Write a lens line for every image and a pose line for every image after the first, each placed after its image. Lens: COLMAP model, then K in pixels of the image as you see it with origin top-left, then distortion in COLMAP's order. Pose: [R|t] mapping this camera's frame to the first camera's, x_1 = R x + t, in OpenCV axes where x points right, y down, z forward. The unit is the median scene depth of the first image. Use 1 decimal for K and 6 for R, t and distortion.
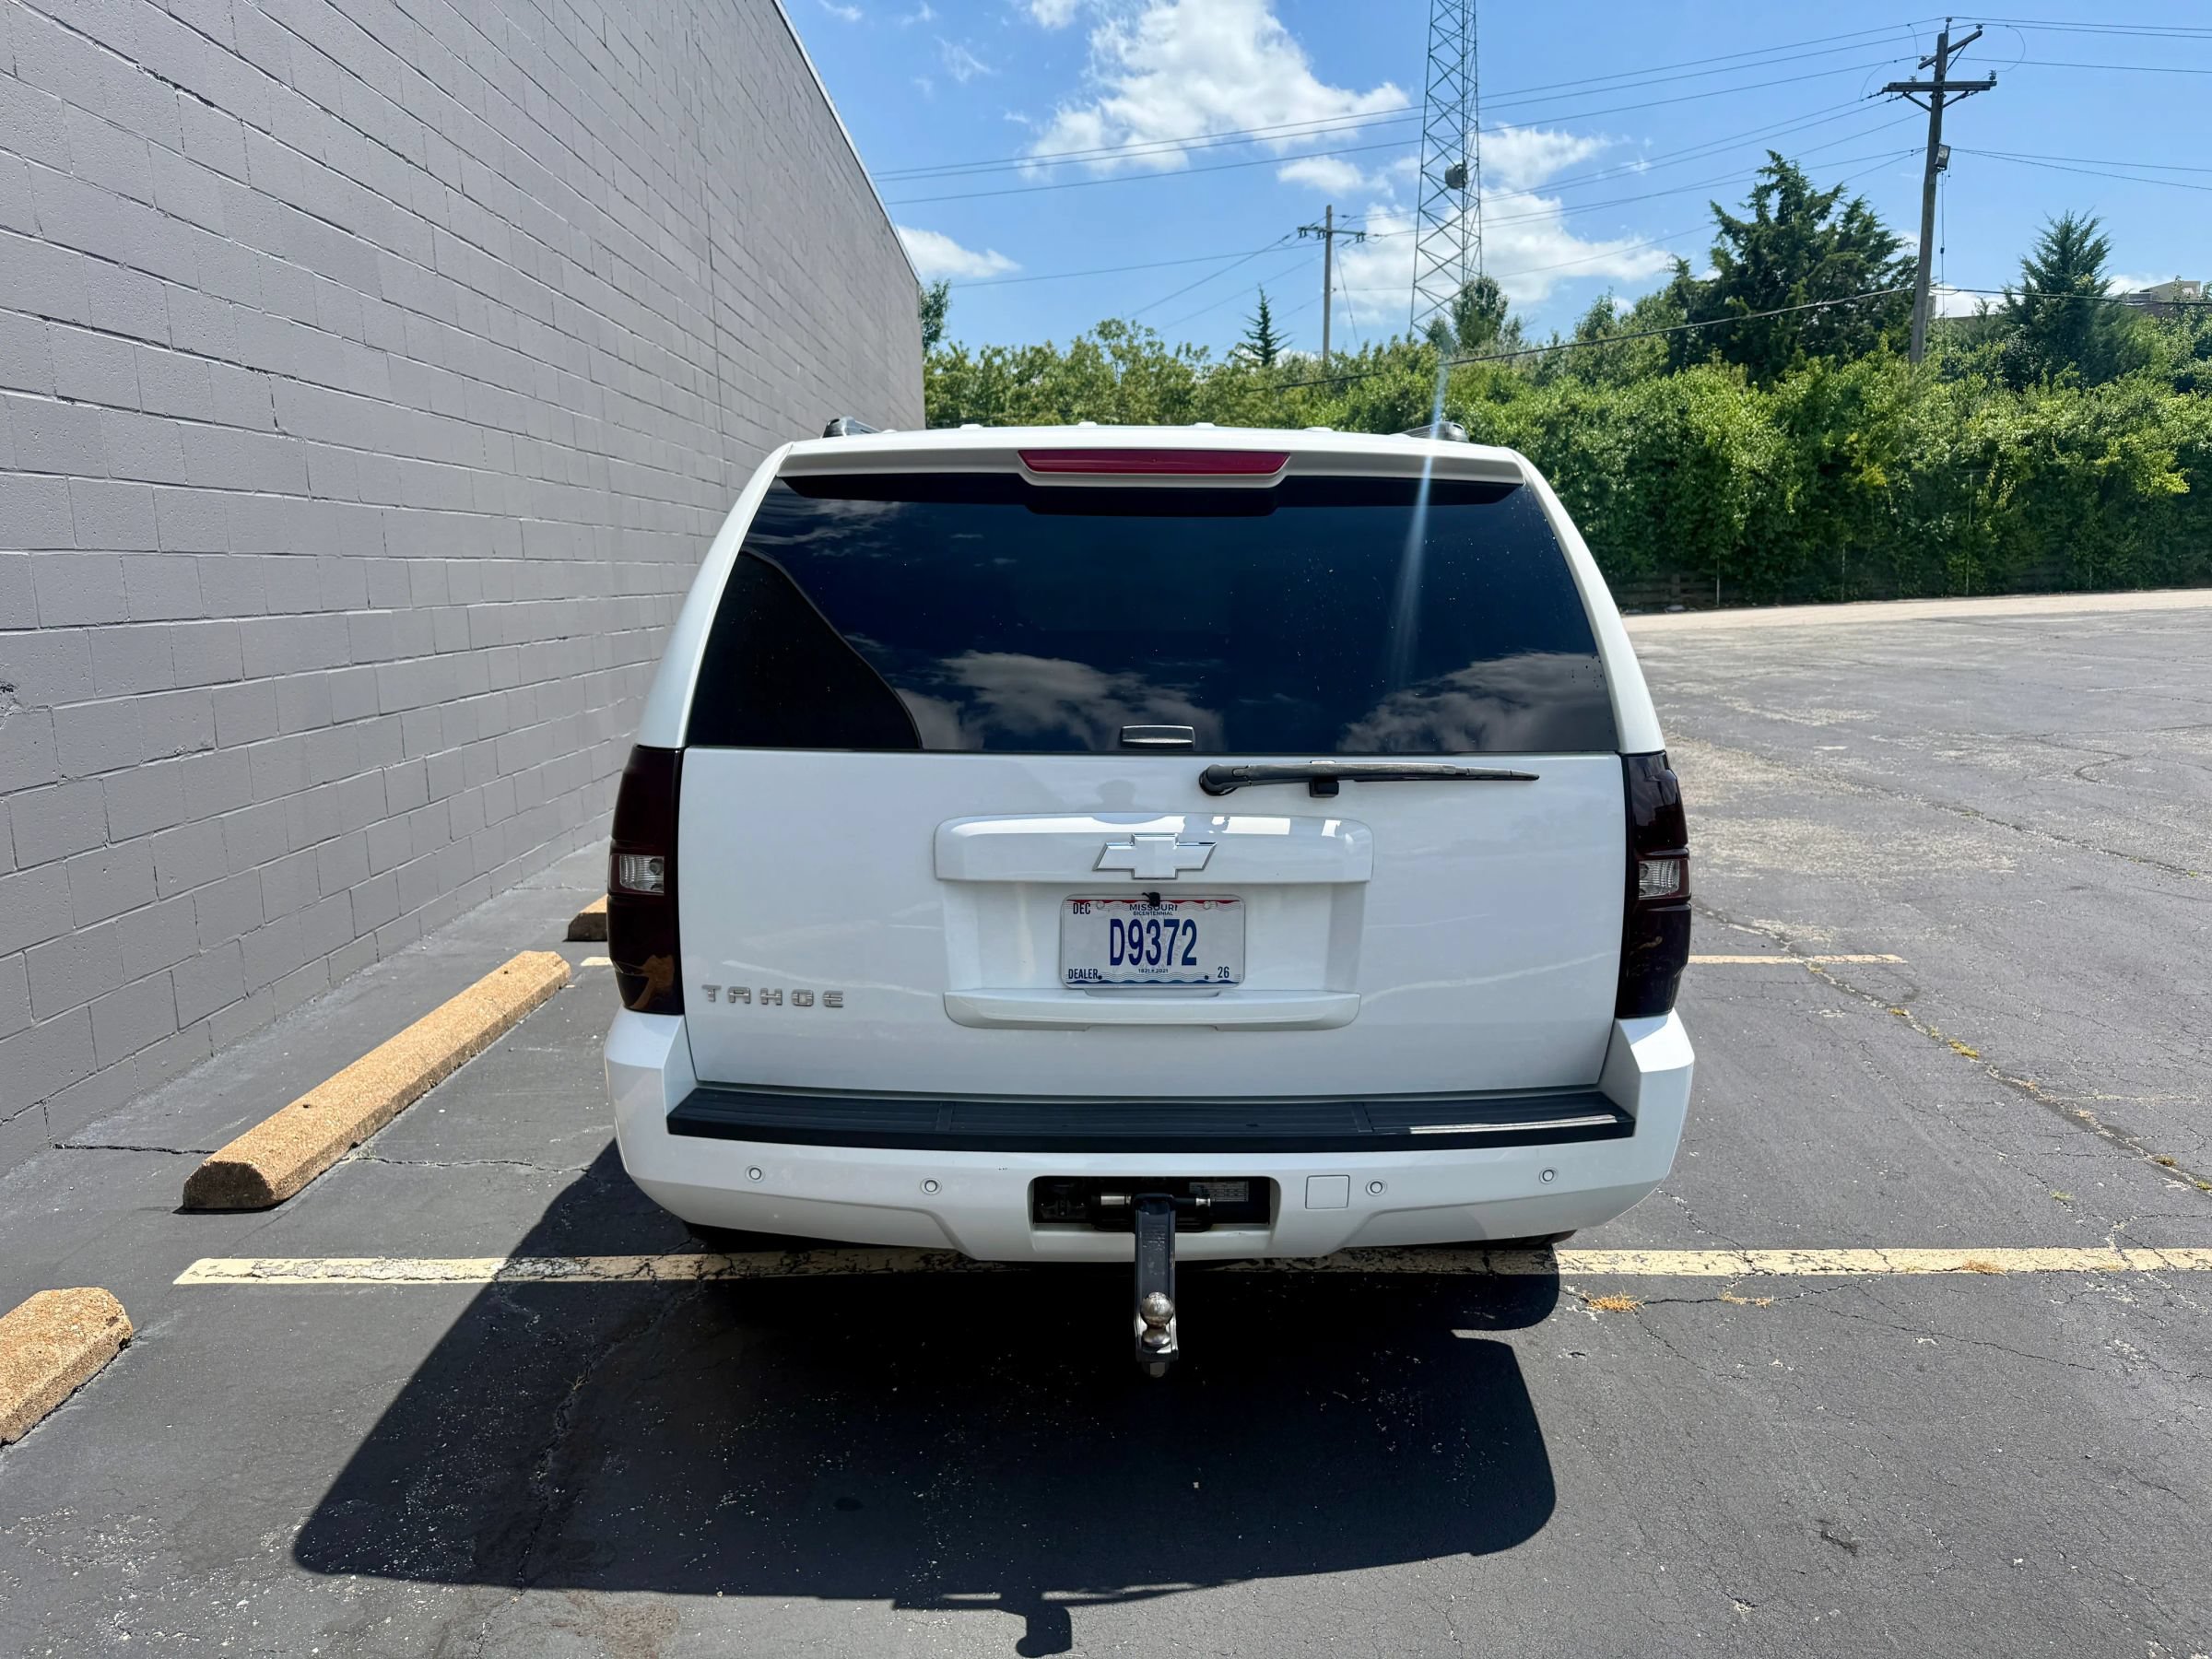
lens RADIAL K [[1514.1, 0, 1122.6], [0, 1514.1, 854.2], [0, 0, 1]] dist [0.054777, -0.080648]
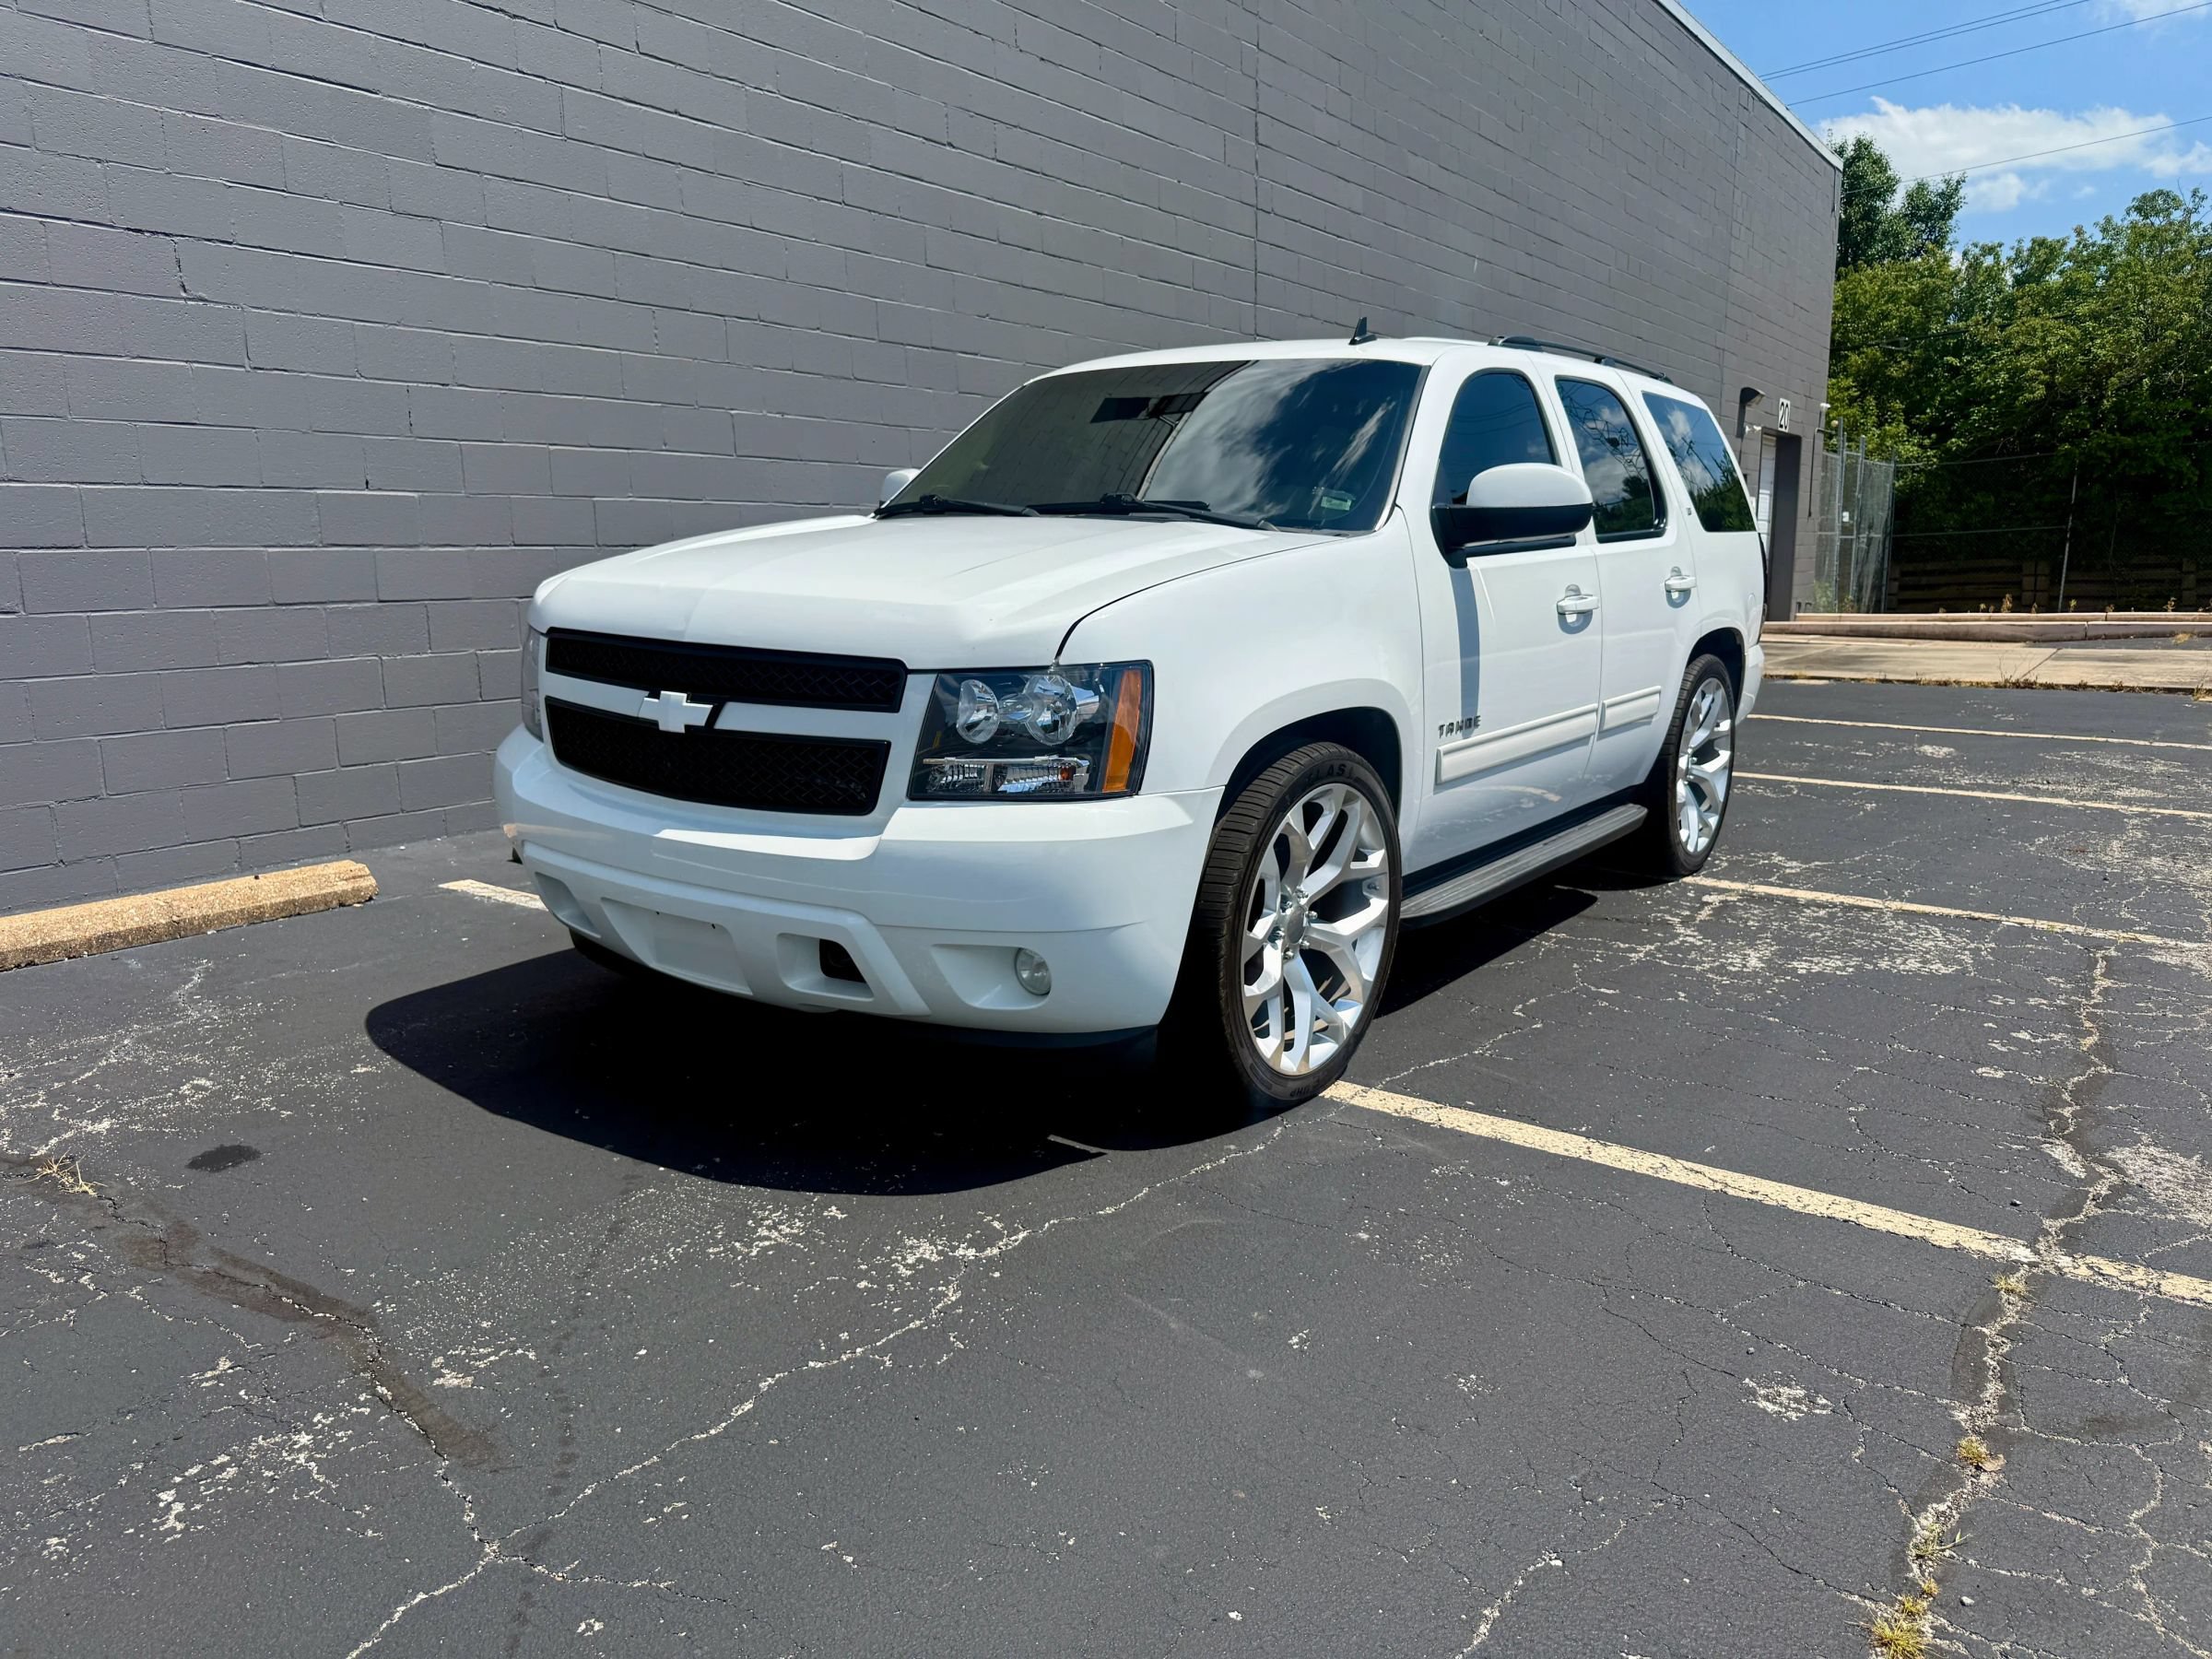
lens RADIAL K [[1563.1, 0, 1110.6], [0, 1563.1, 832.7], [0, 0, 1]] dist [0.008236, -0.015899]
pose [[0.800323, 0.109631, -0.589461, 0.069140], [-0.108188, 0.993409, 0.037871, -0.004991], [0.589727, 0.033464, 0.806909, 0.071209]]
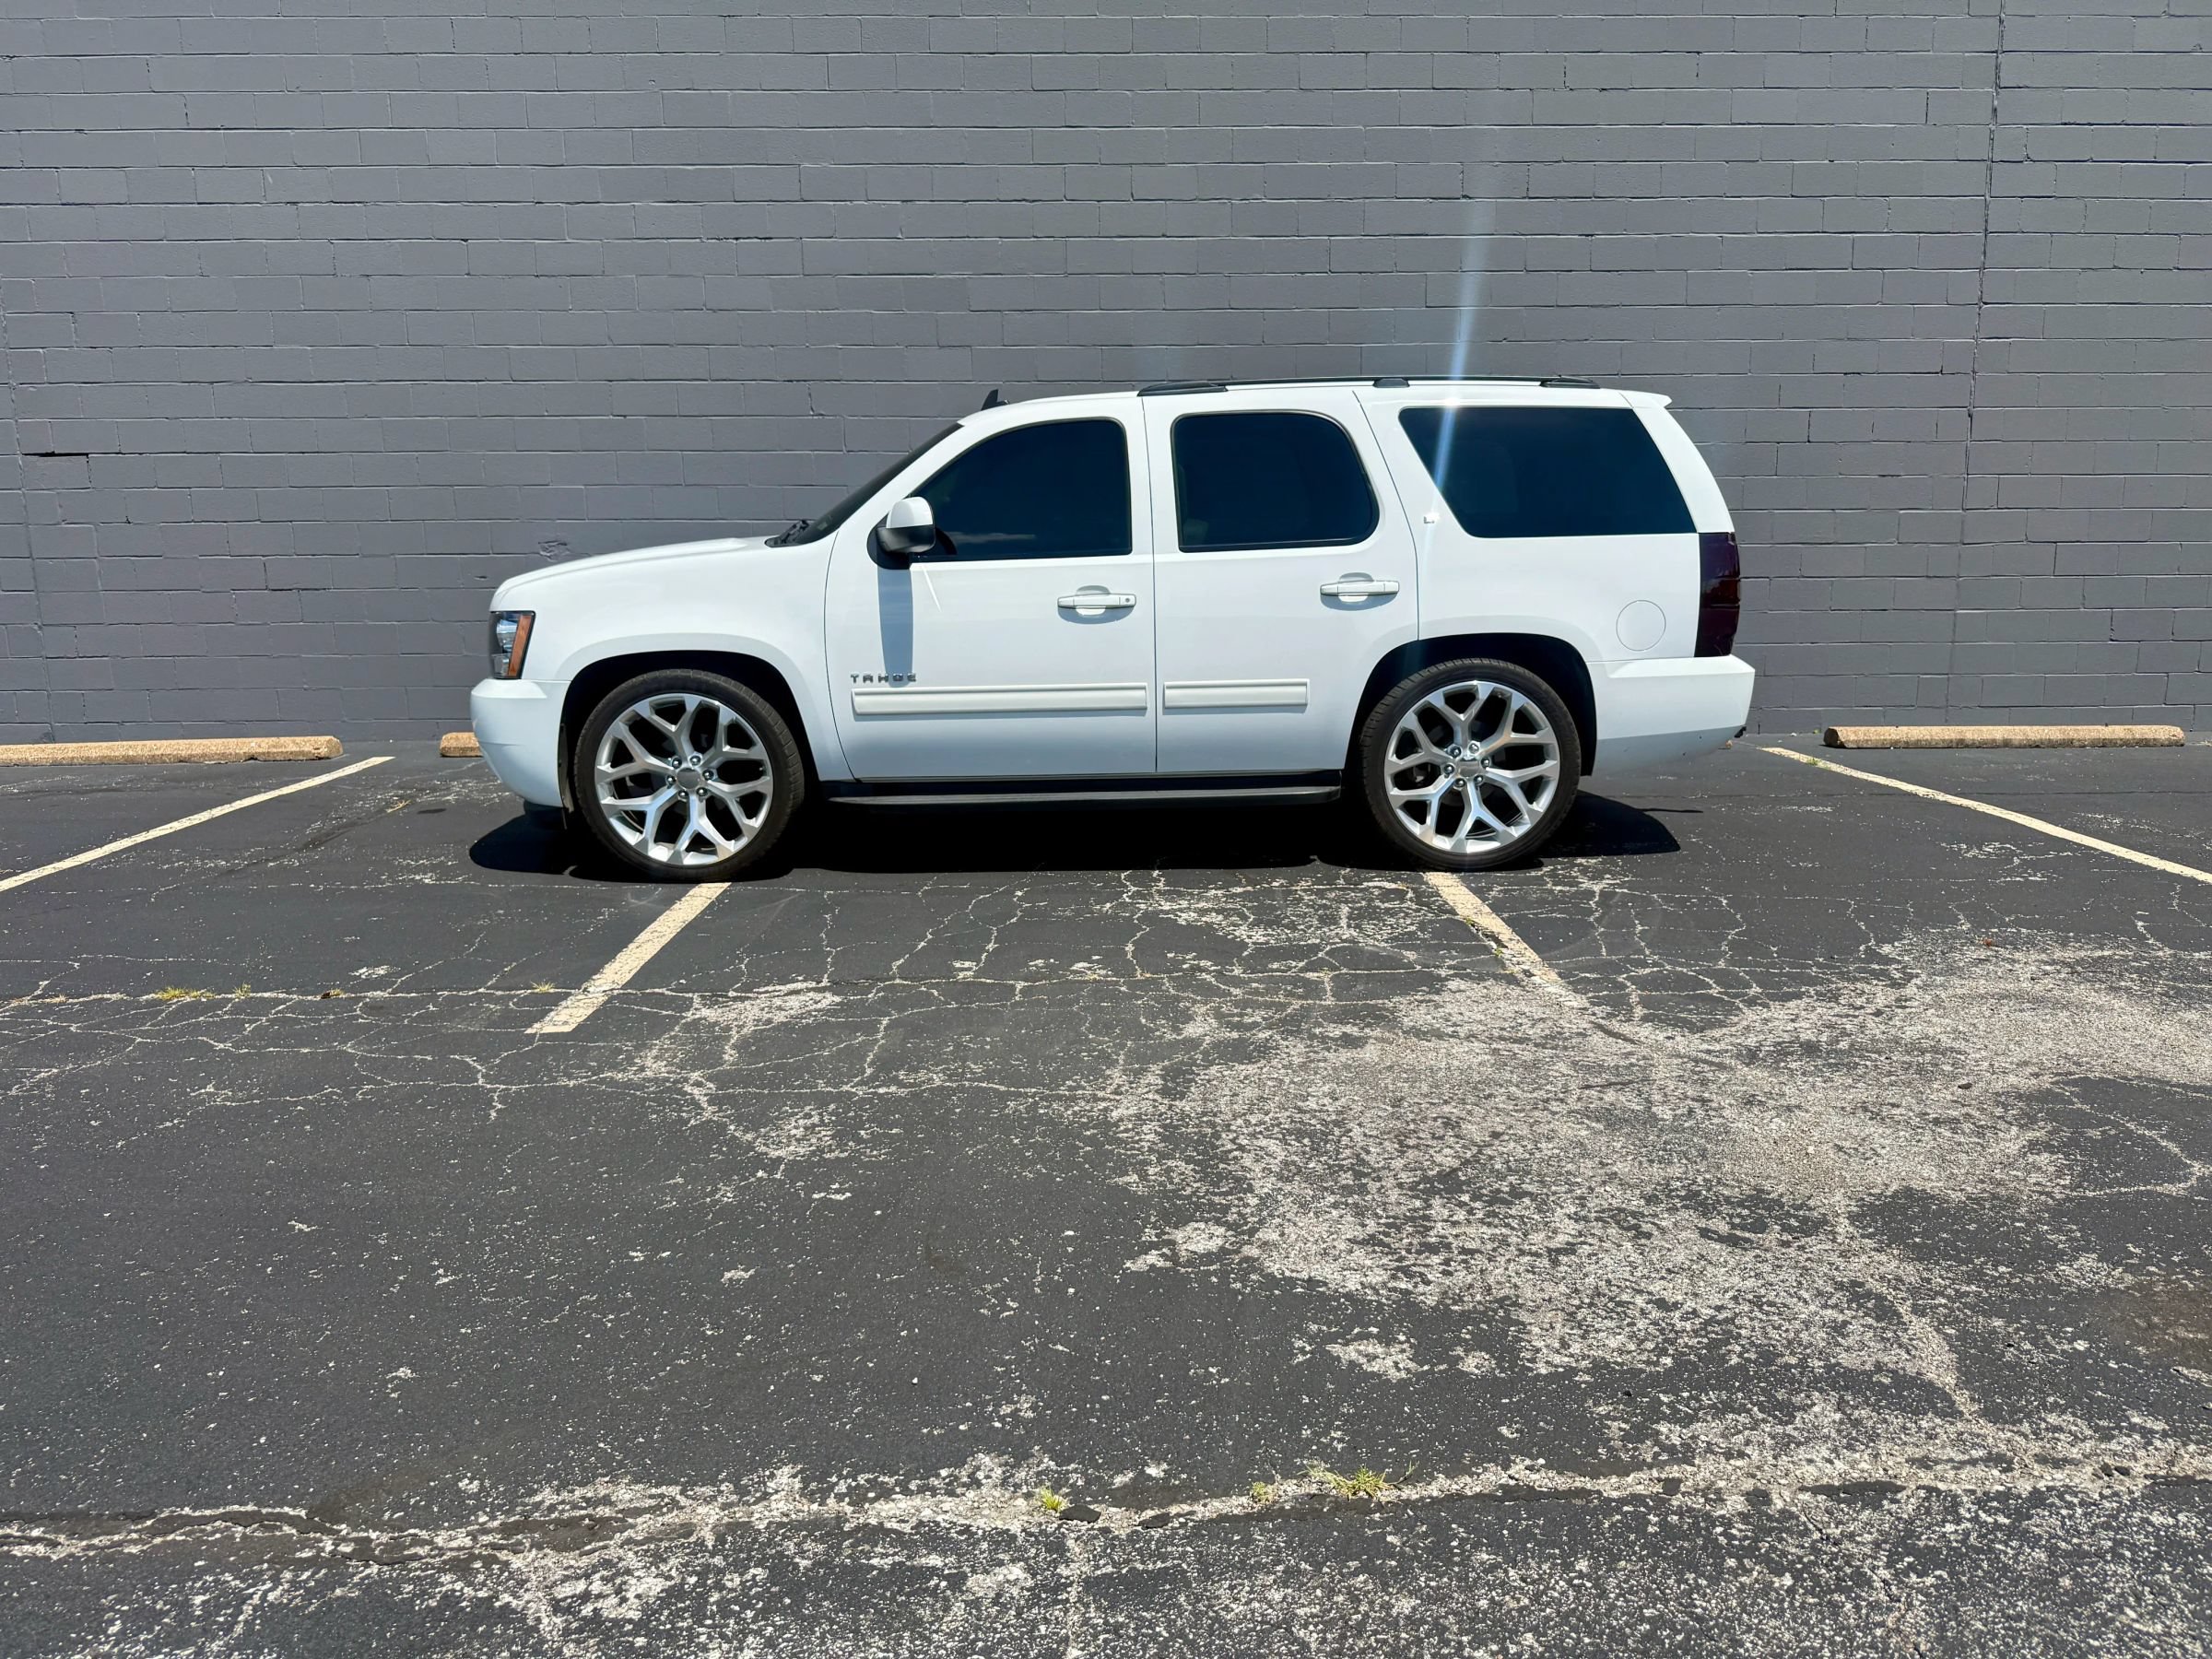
lens RADIAL K [[1514.1, 0, 1122.6], [0, 1514.1, 854.2], [0, 0, 1]] dist [0.054777, -0.080648]
pose [[0.004689, 0.202461, -0.979279, 0.162526], [-0.172926, 0.964701, 0.198618, -0.024755], [0.984924, 0.168412, 0.039534, 0.173297]]
